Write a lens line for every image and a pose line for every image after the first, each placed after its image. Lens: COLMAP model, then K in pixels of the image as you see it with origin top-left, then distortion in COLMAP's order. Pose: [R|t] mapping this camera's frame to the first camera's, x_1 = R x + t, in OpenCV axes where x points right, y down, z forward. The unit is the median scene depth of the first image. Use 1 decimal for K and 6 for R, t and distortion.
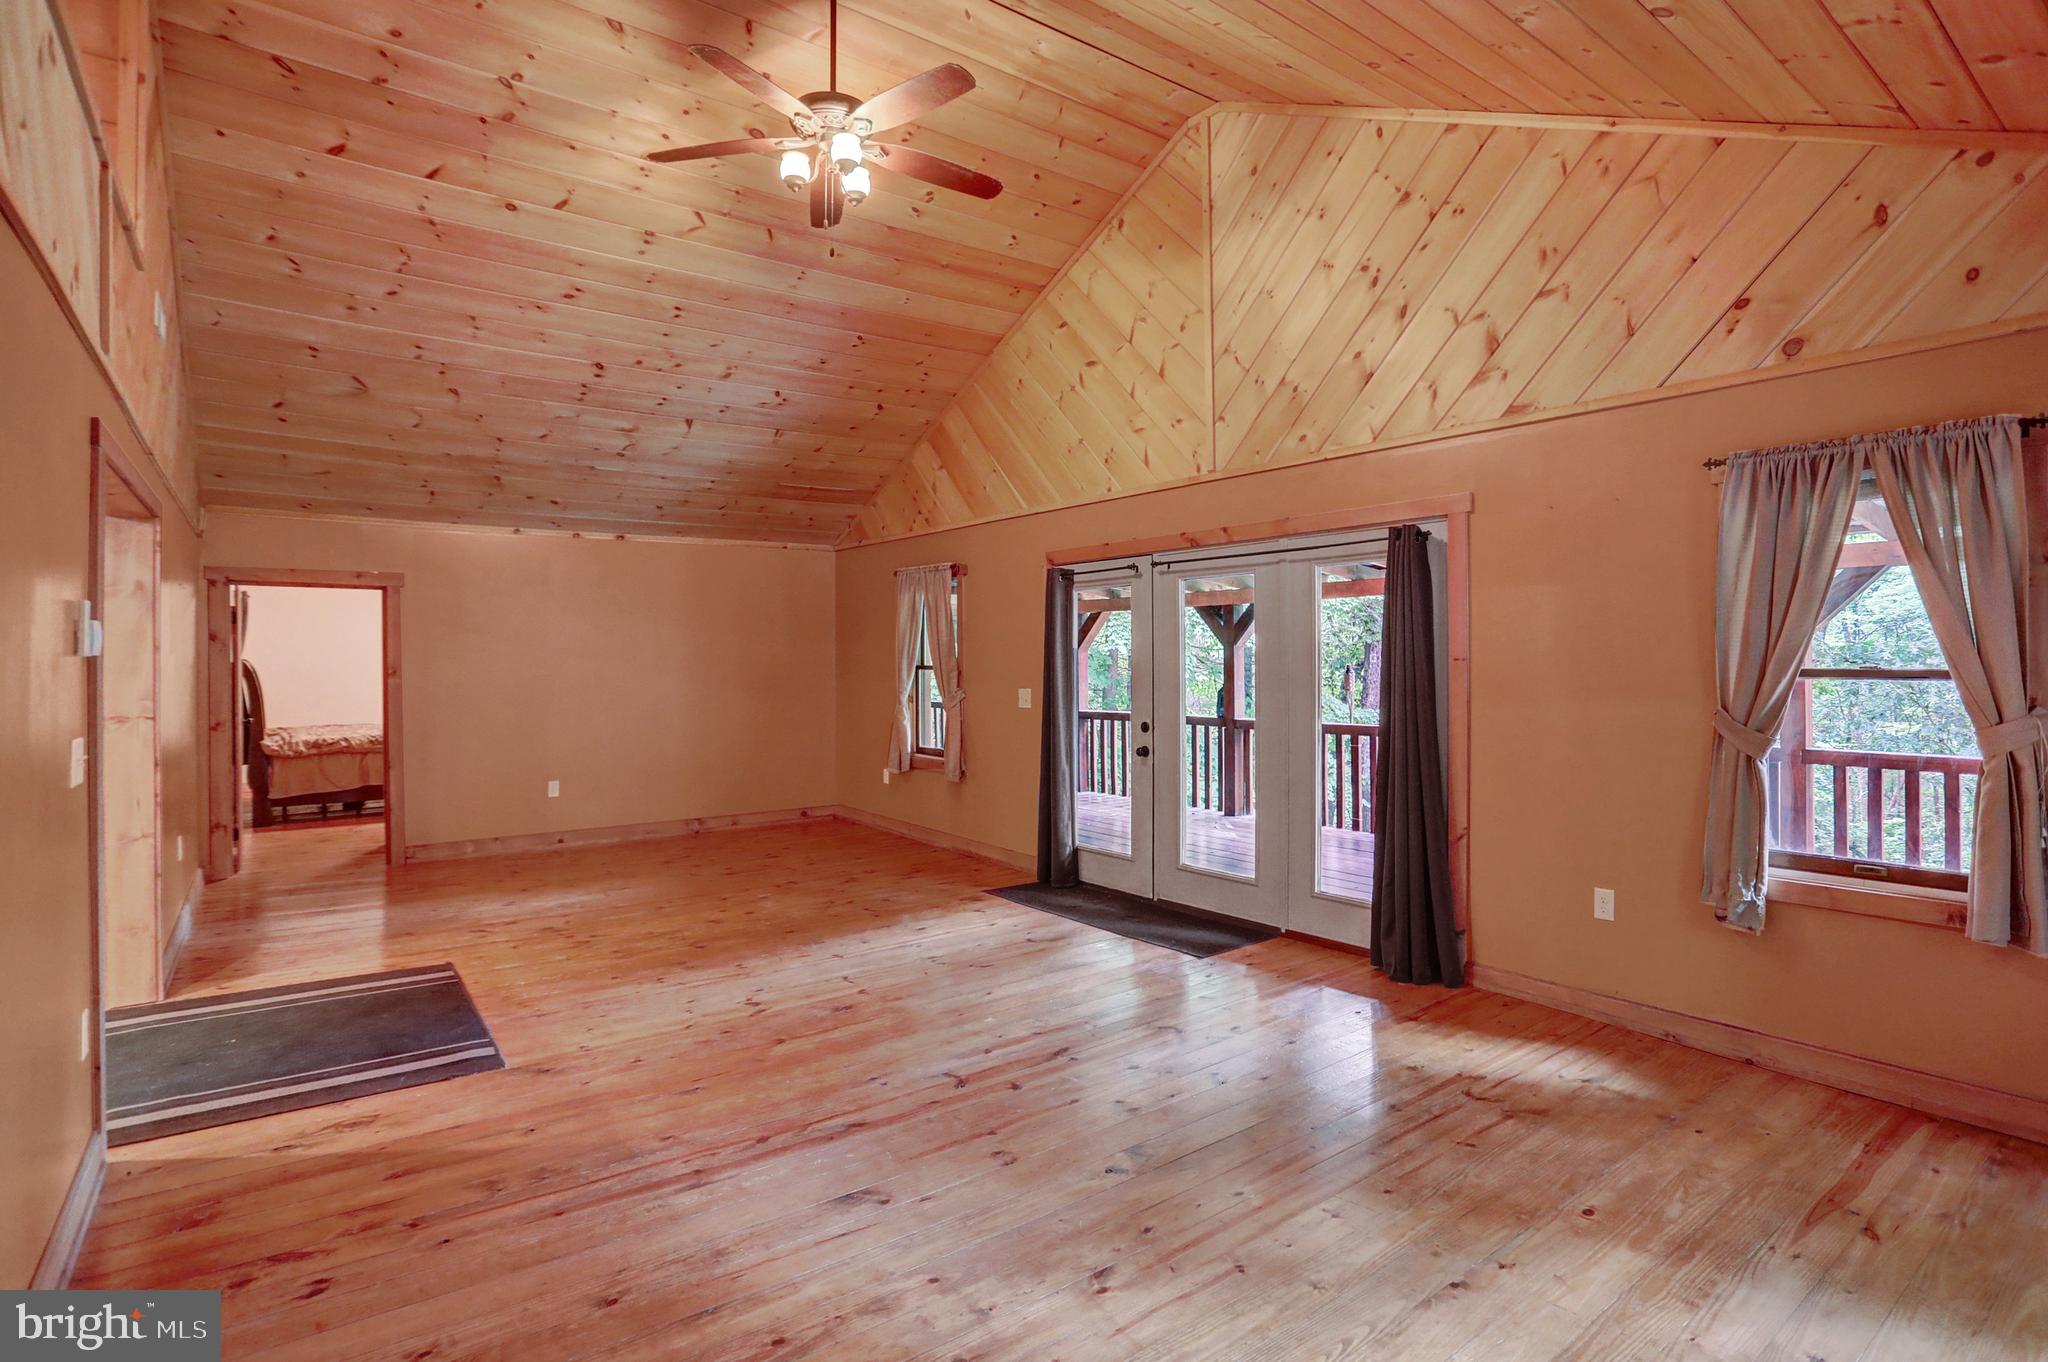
lens RADIAL K [[995.7, 0, 1033.9], [0, 995.7, 670.3], [0, 0, 1]] dist [-0.073433, 0.026678]
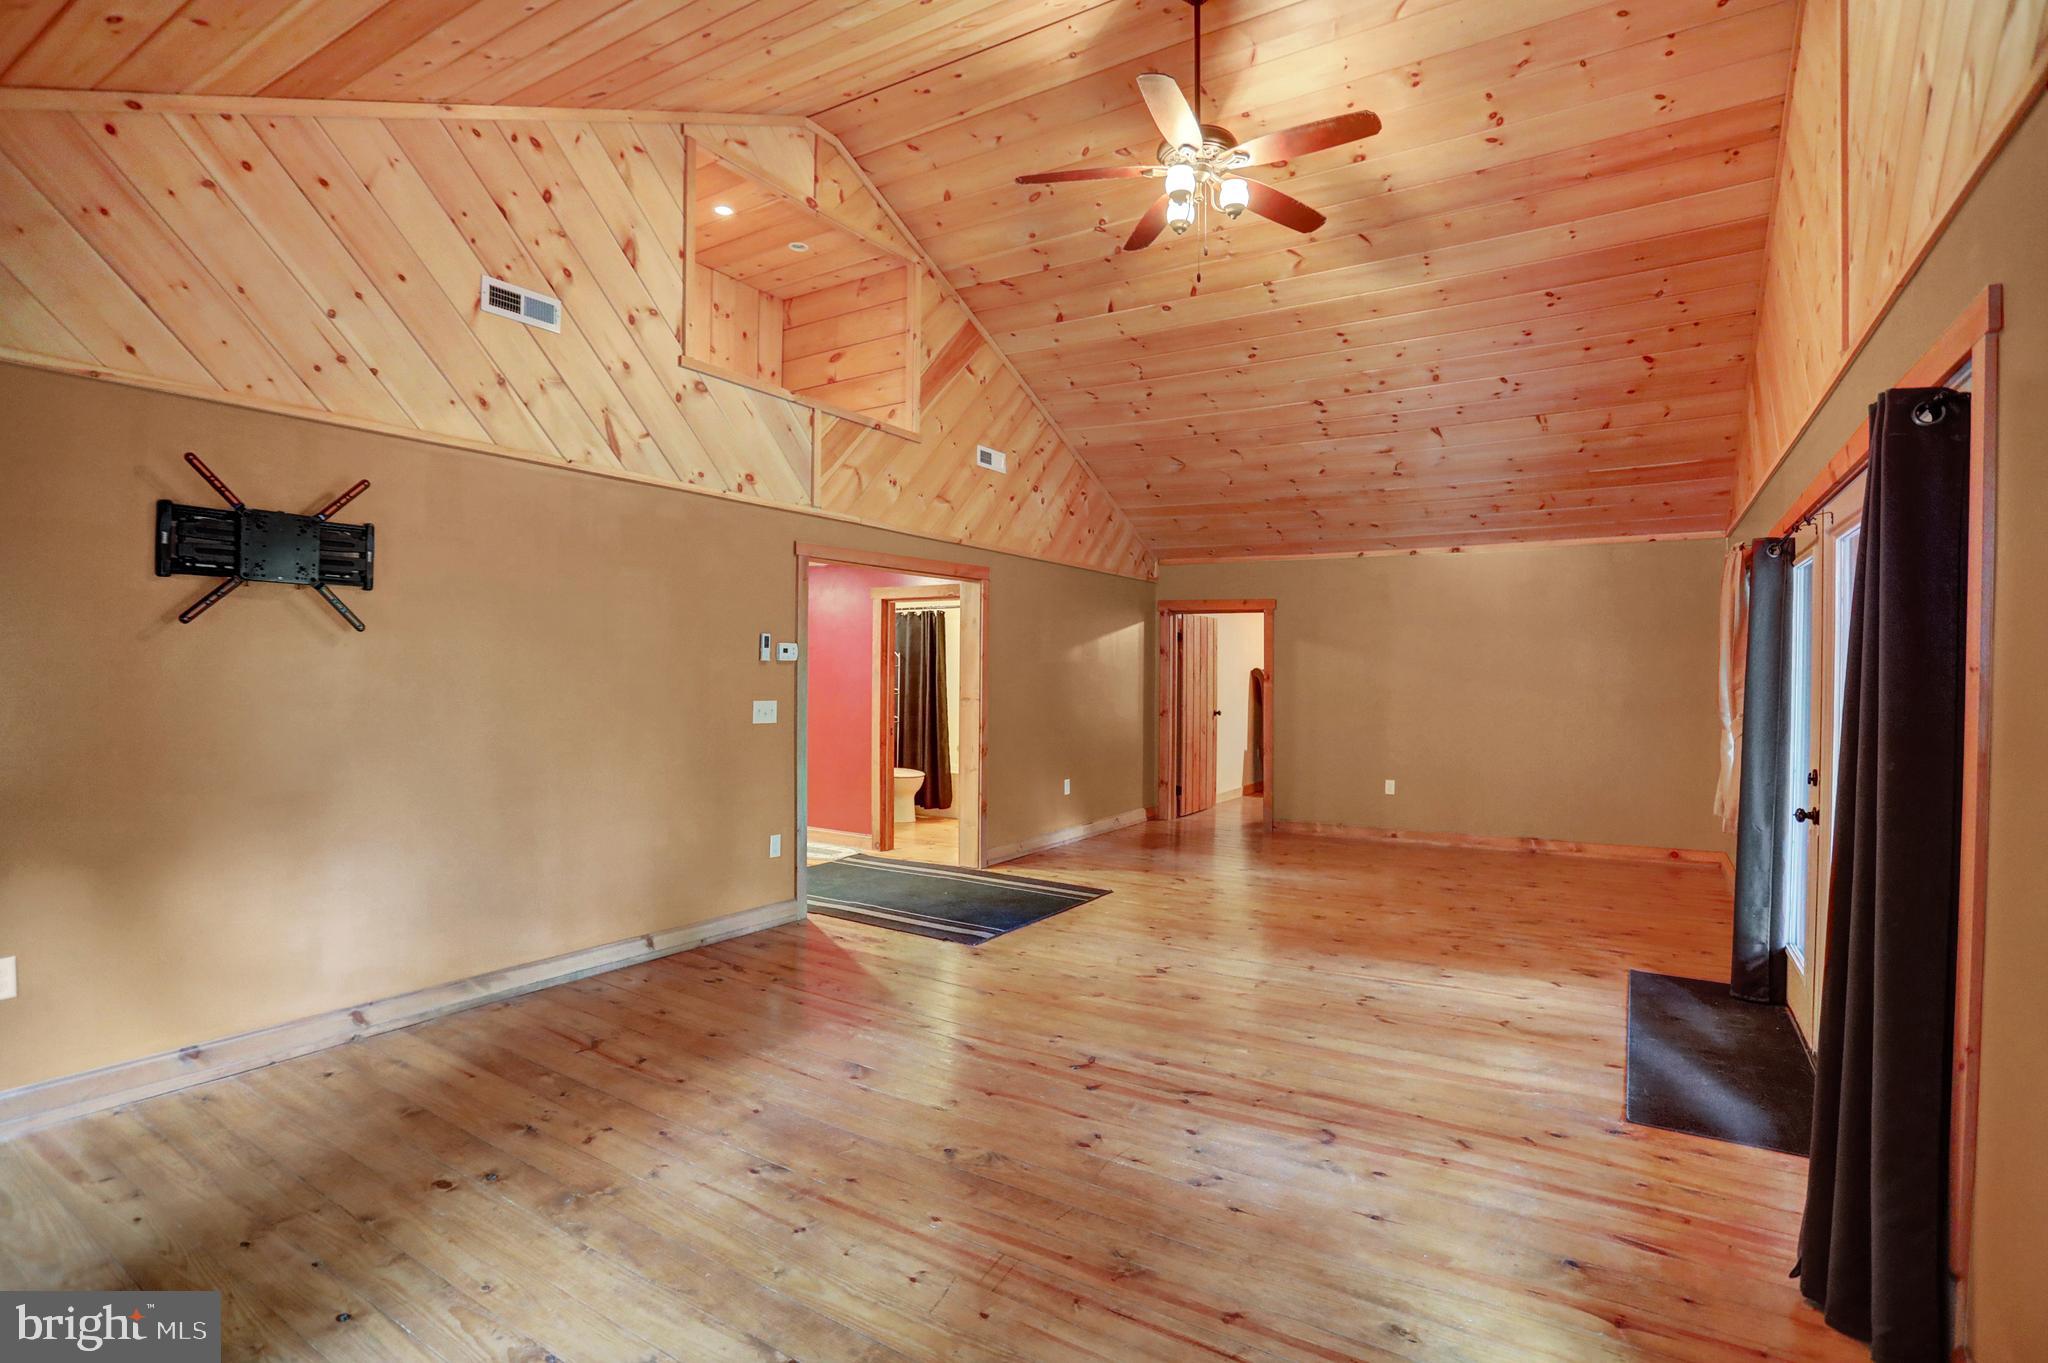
lens RADIAL K [[995.7, 0, 1086.7], [0, 995.7, 687.2], [0, 0, 1]] dist [-0.073433, 0.026678]
pose [[0.375923, 0.020263, -0.926429, 0.761275], [-0.017717, 0.999735, 0.014677, -0.000537], [0.926481, 0.010897, 0.376183, 0.514710]]
